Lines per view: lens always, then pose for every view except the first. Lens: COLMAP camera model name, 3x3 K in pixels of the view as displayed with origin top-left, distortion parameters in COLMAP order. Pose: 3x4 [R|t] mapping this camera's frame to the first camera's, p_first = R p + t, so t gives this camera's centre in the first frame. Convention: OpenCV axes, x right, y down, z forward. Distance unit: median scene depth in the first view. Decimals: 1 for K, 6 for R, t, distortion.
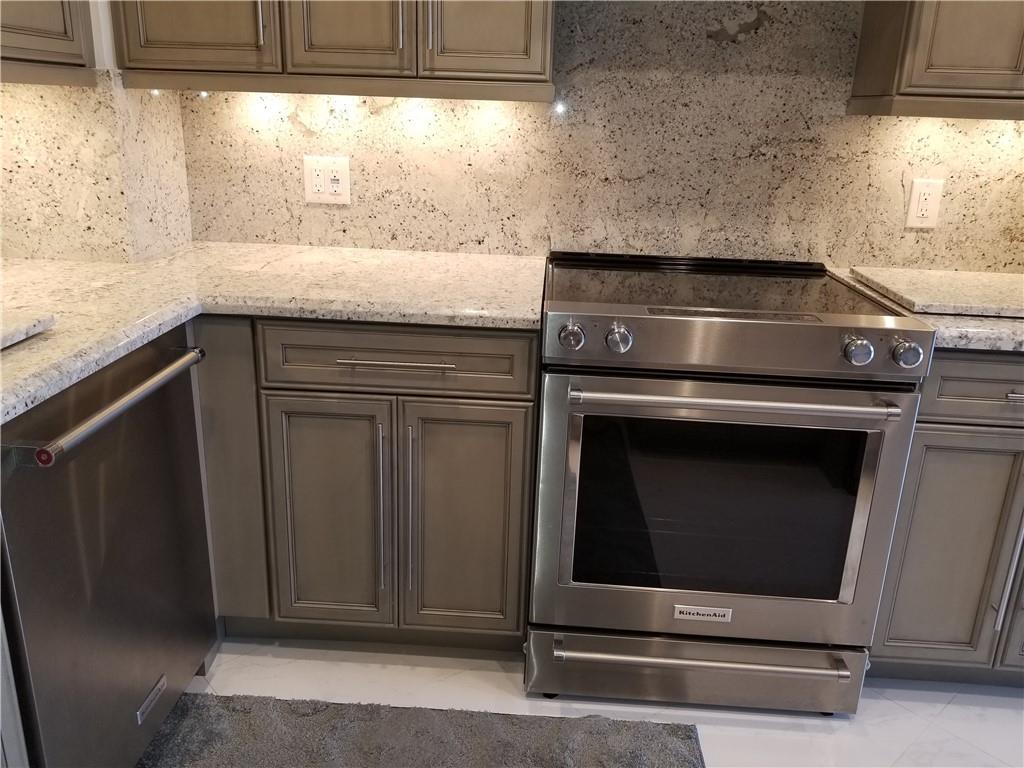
lens RADIAL K [[796.9, 0, 509.0], [0, 796.9, 367.5], [0, 0, 1]] dist [0.090973, -0.163416]
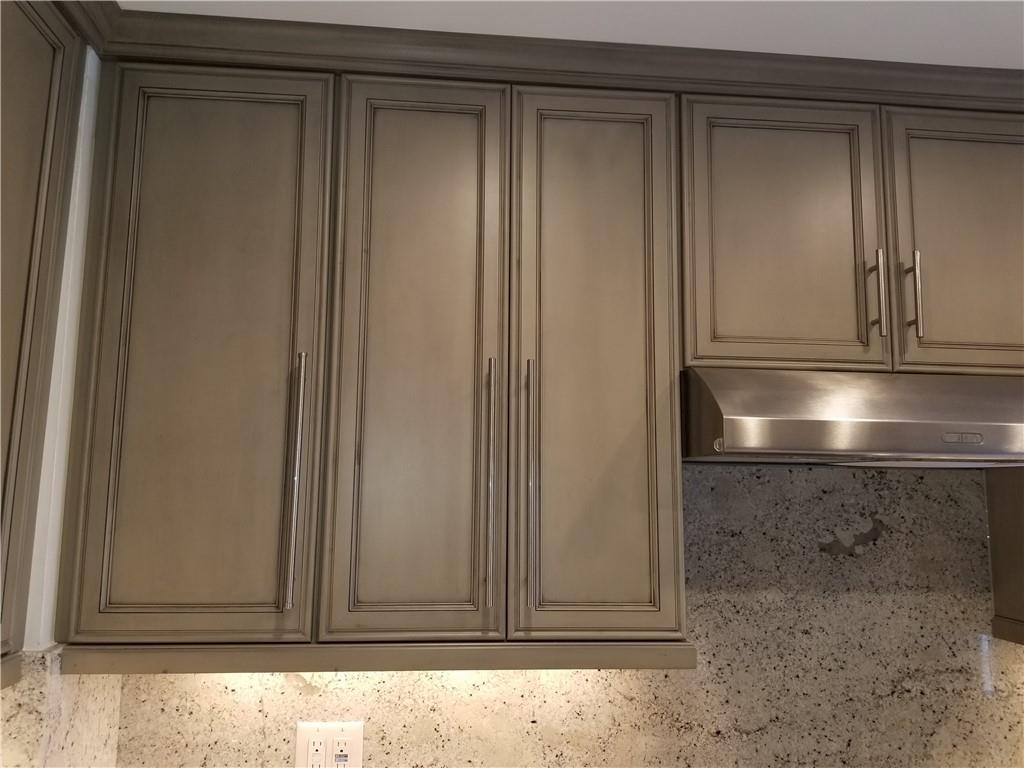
lens RADIAL K [[807.6, 0, 491.4], [0, 807.6, 374.0], [0, 0, 1]] dist [0.054695, -0.087348]
pose [[0.988071, 0.005430, 0.153904, -0.211197], [0.061747, 0.901560, -0.428225, -0.235601], [-0.141079, 0.432620, 0.890470, 0.230458]]
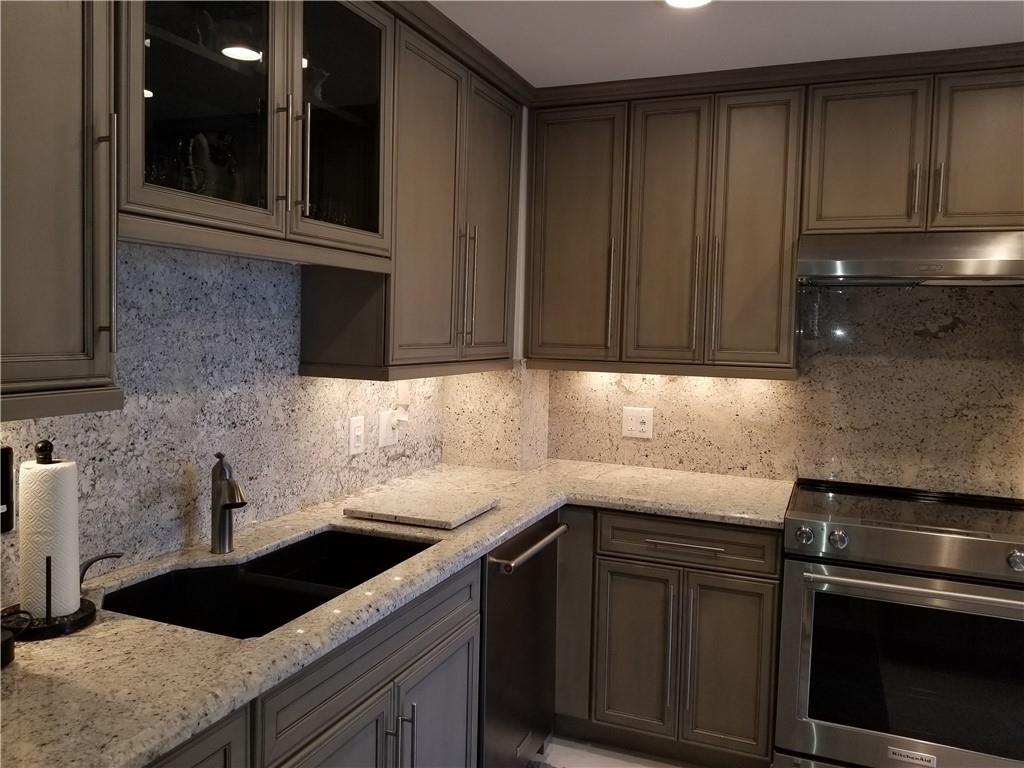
lens RADIAL K [[796.9, 0, 509.0], [0, 796.9, 367.5], [0, 0, 1]] dist [0.090973, -0.163416]
pose [[0.946631, 0.009635, -0.322174, 0.028202], [-0.094785, 0.963677, -0.249683, 0.068127], [0.308066, 0.266895, 0.913160, -0.497042]]
